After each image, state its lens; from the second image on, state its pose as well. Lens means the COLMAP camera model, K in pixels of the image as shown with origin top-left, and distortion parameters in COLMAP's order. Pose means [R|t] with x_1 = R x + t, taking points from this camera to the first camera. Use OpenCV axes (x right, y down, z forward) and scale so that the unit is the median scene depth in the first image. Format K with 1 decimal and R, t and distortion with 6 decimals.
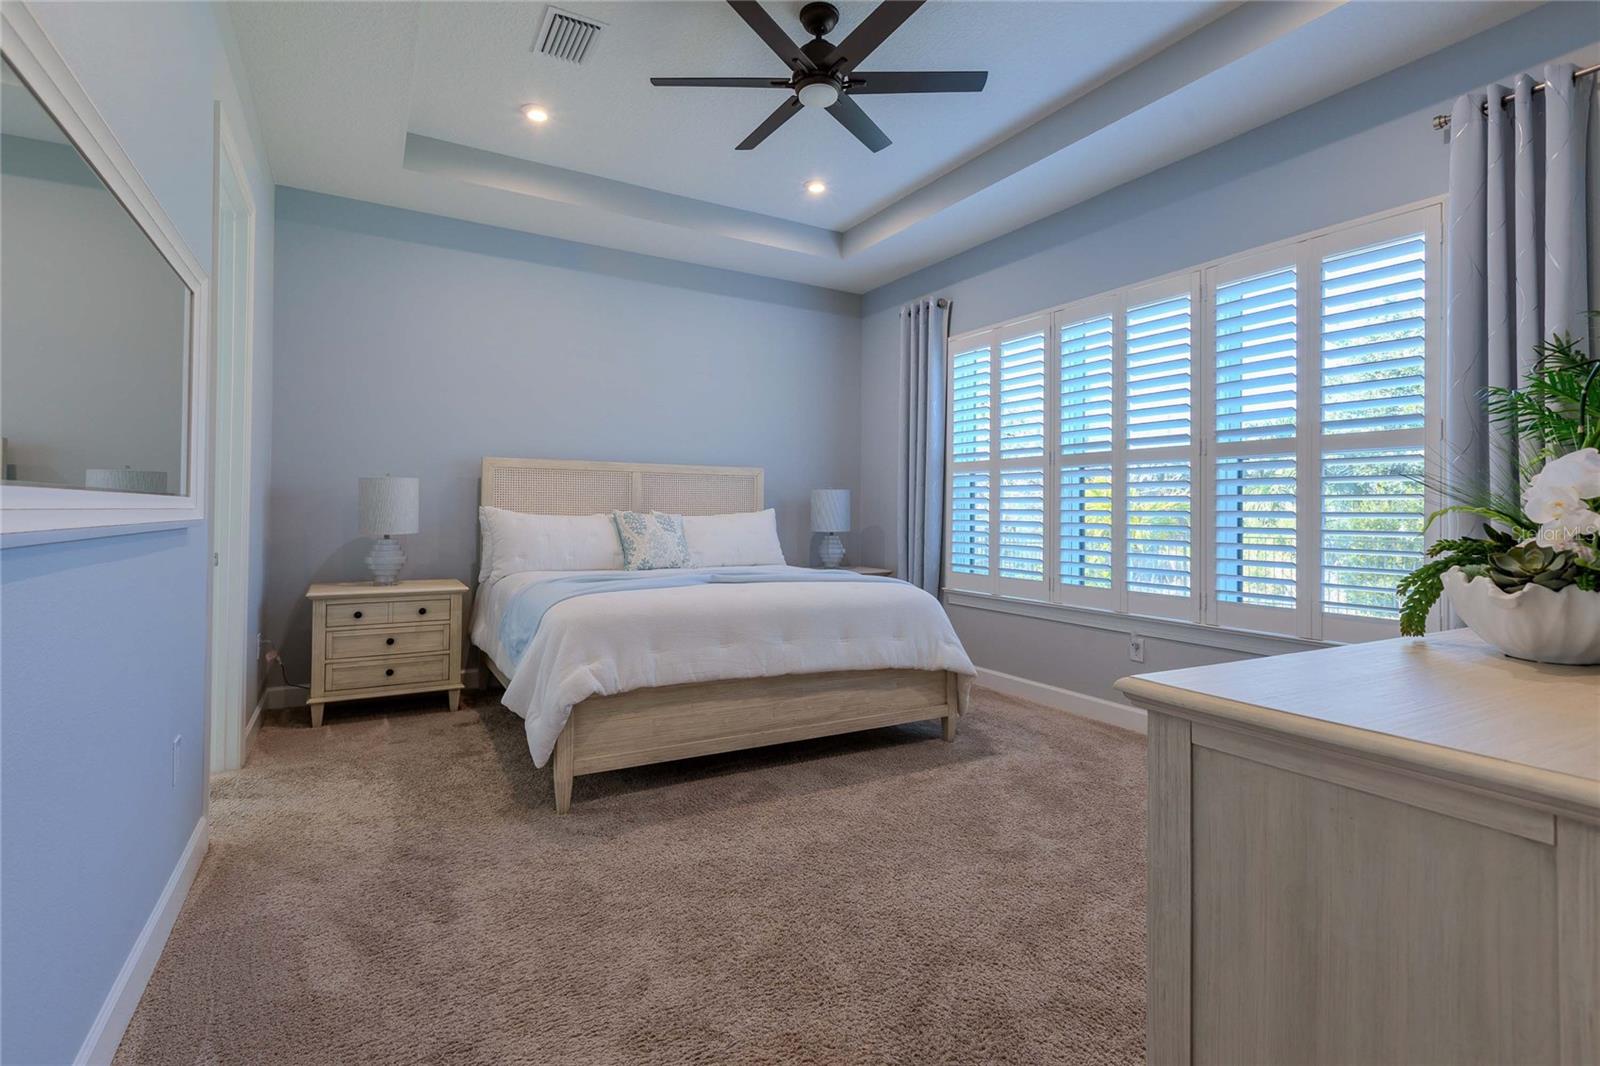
lens RADIAL K [[742.9, 0, 802.4], [0, 742.9, 500.6], [0, 0, 1]] dist [0.001188, 0.000264]
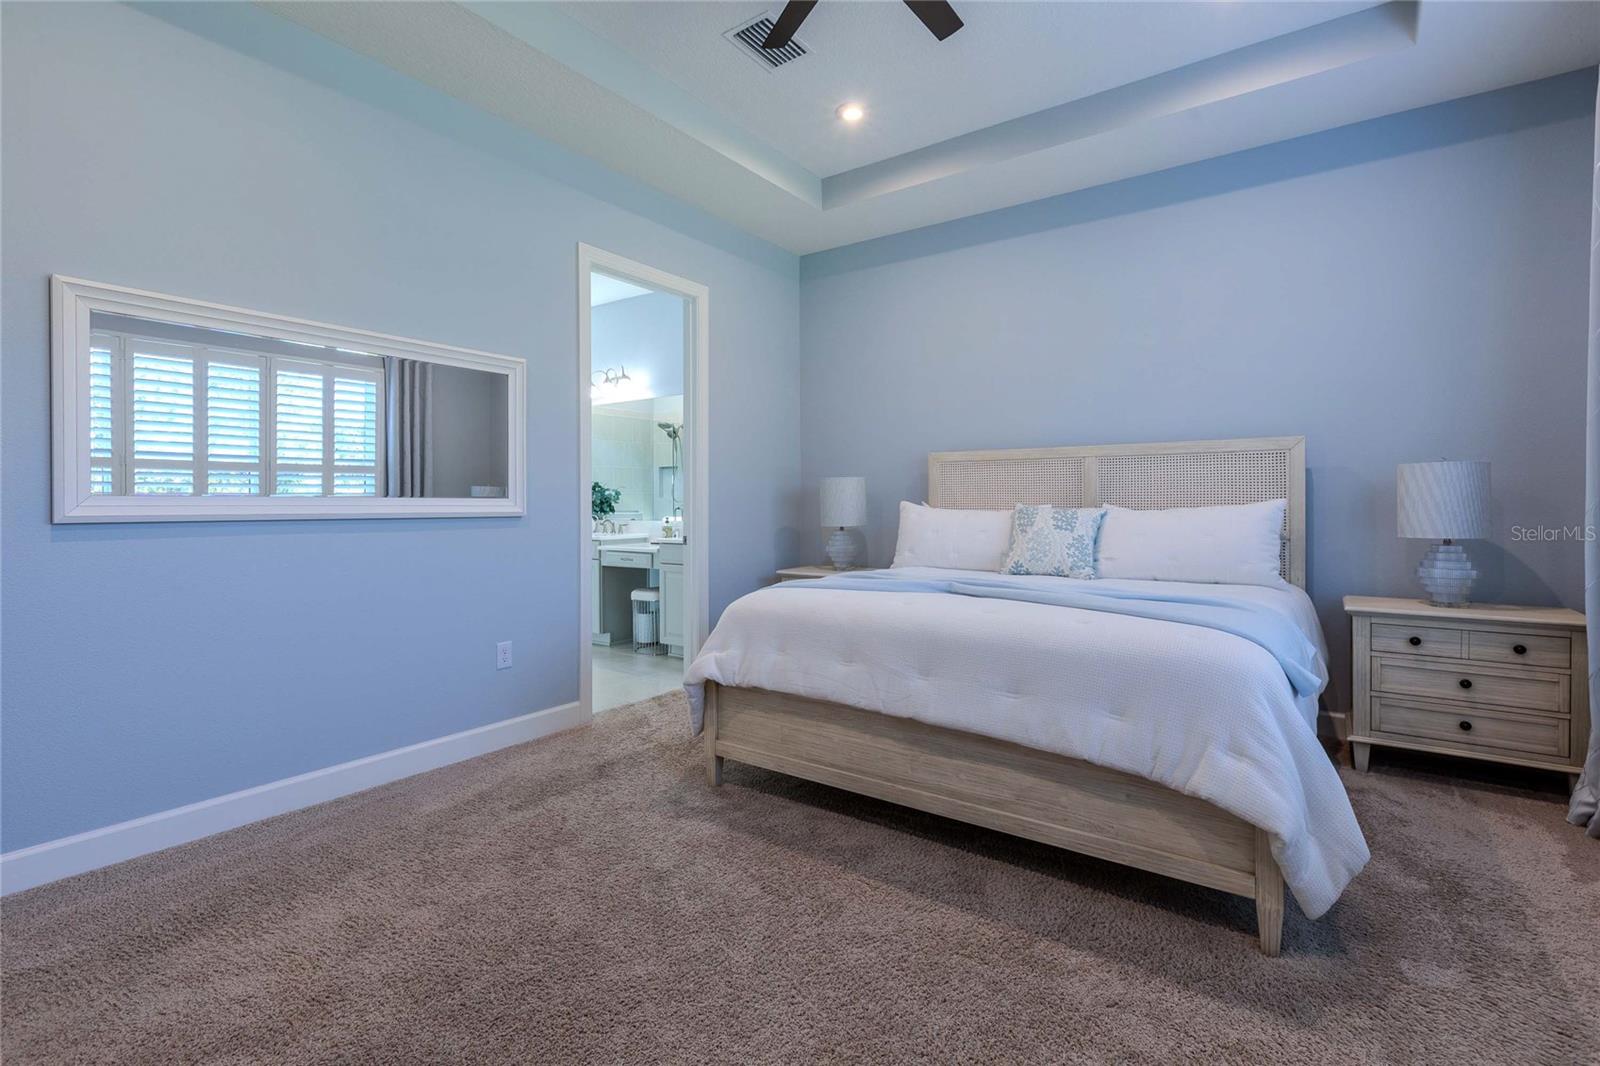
lens RADIAL K [[752.5, 0, 804.9], [0, 752.5, 511.9], [0, 0, 1]] dist [-0.000056, 0.000159]
pose [[0.409721, -0.003232, -0.912205, 0.556627], [0.017448, 0.999839, 0.004295, 0.017887], [0.912044, -0.017676, 0.409712, 0.527413]]
